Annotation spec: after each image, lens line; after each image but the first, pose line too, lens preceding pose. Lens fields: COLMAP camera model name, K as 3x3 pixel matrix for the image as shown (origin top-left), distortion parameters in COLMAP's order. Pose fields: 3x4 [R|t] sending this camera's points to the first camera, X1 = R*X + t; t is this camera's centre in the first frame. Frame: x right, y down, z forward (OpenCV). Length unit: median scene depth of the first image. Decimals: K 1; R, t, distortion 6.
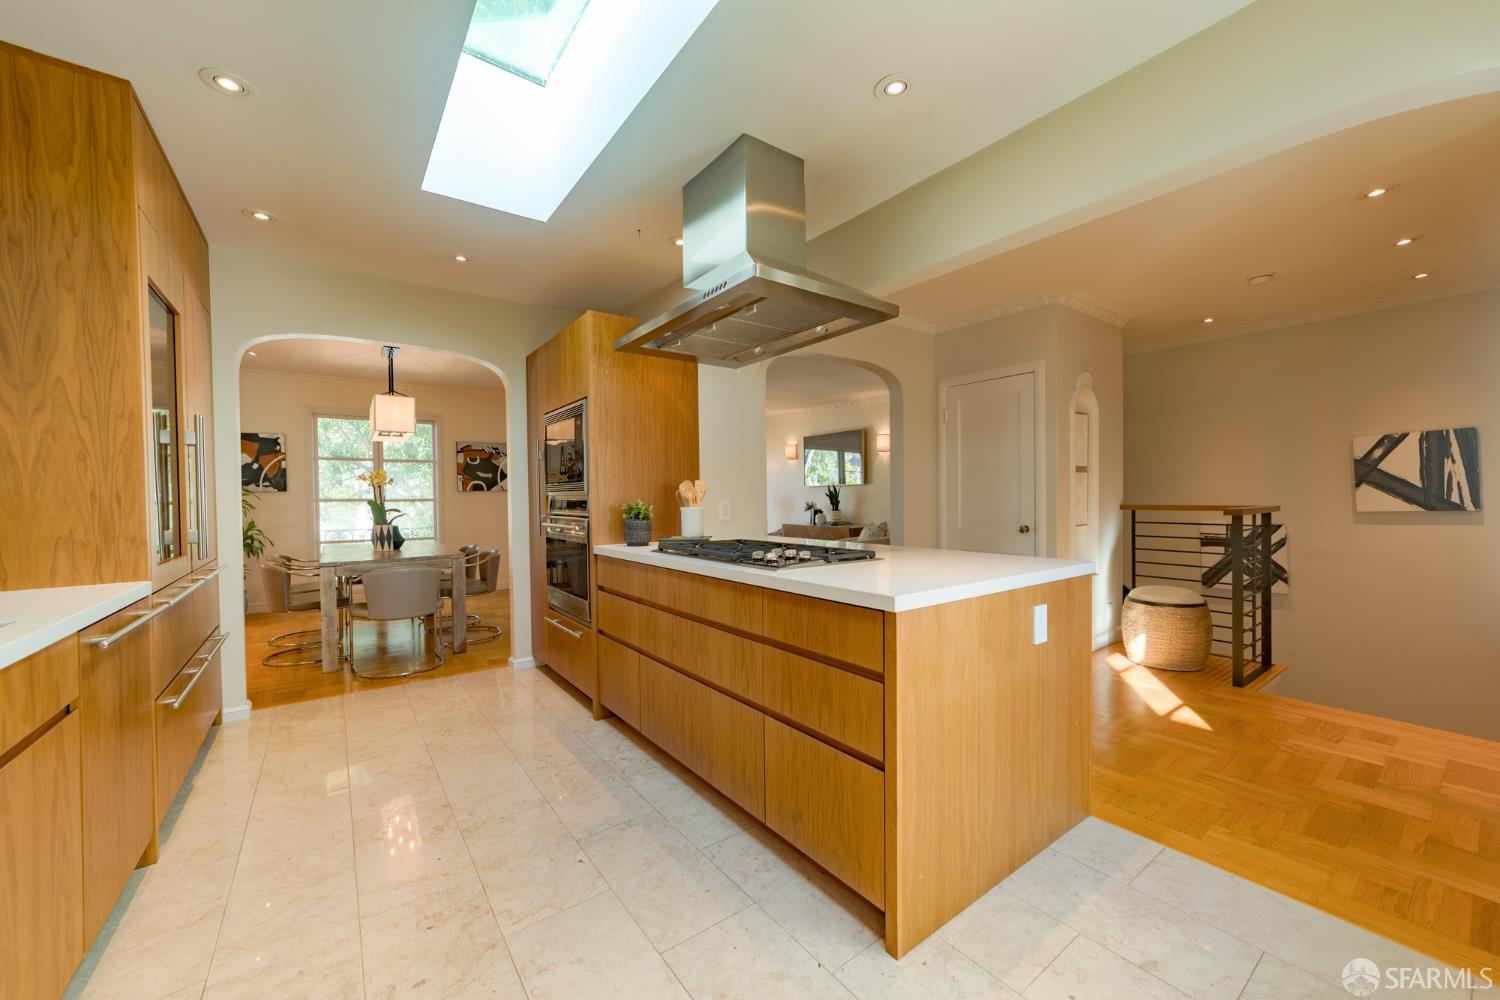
lens RADIAL K [[584.0, 0, 751.0], [0, 584.0, 502.3], [0, 0, 1]] dist [0.001641, 0.000329]
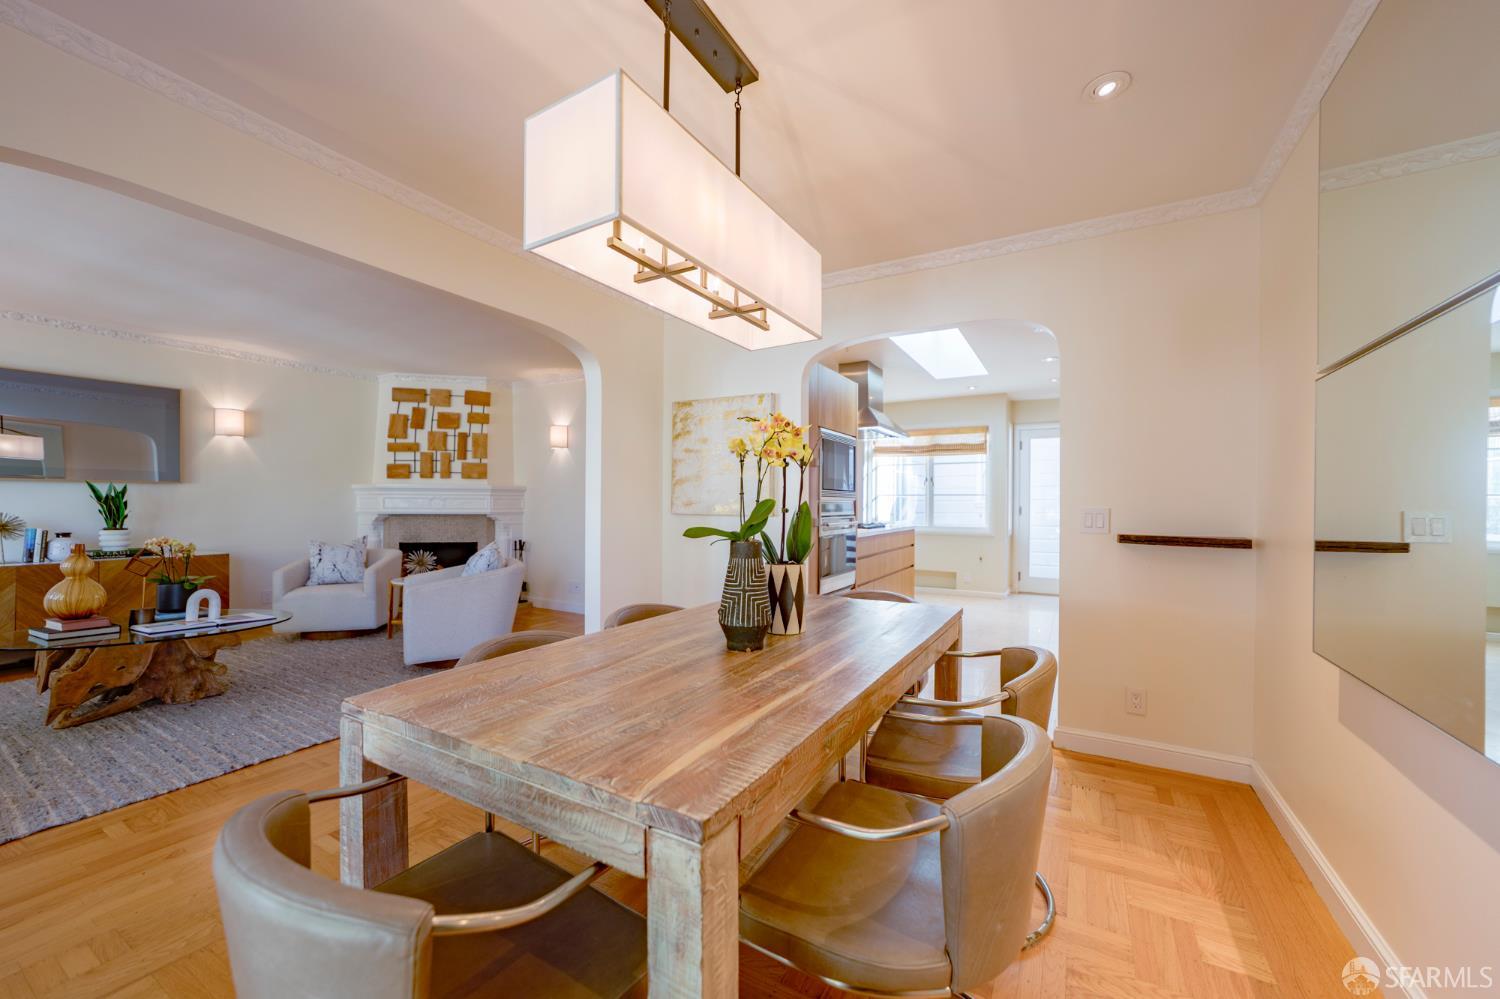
lens RADIAL K [[584.0, 0, 751.0], [0, 584.0, 501.8], [0, 0, 1]] dist [0.001641, 0.000329]
pose [[-0.385665, 0.012938, 0.922548, -0.649399], [0.011778, 0.999889, -0.009099, 0.000533], [-0.922564, 0.007357, -0.385775, 0.778098]]
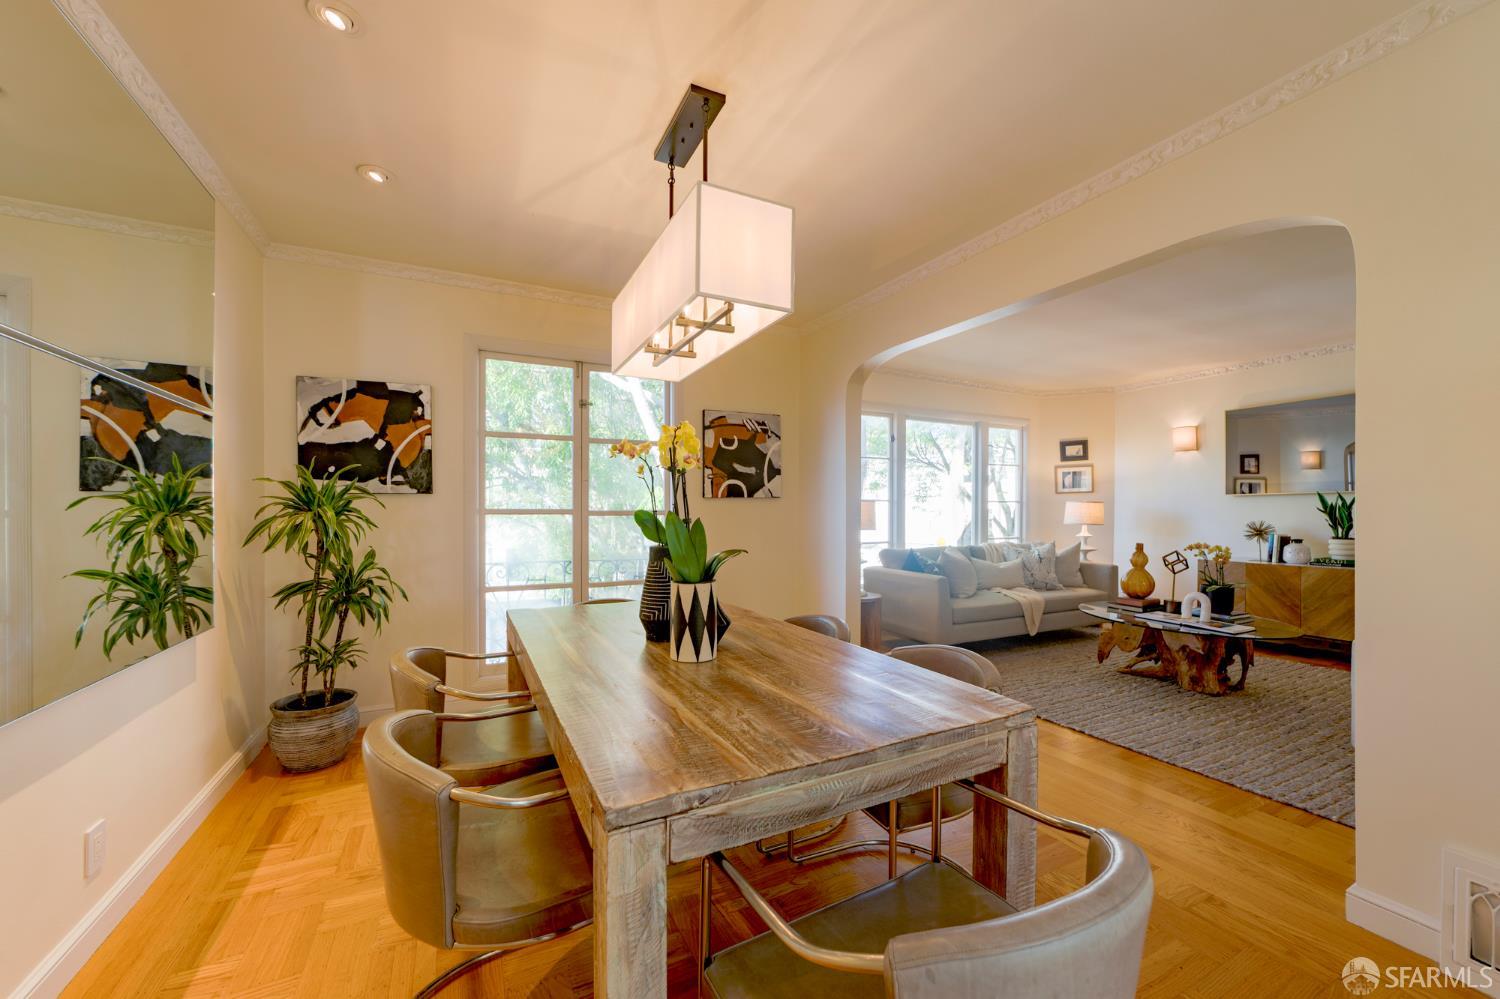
lens RADIAL K [[578.7, 0, 752.8], [0, 578.7, 505.4], [0, 0, 1]] dist [-0.000729, 0.000109]
pose [[0.989129, 0.006805, -0.146895, -0.367173], [-0.010075, 0.999717, -0.021528, 0.000273], [0.146707, 0.022774, 0.988918, 0.447887]]
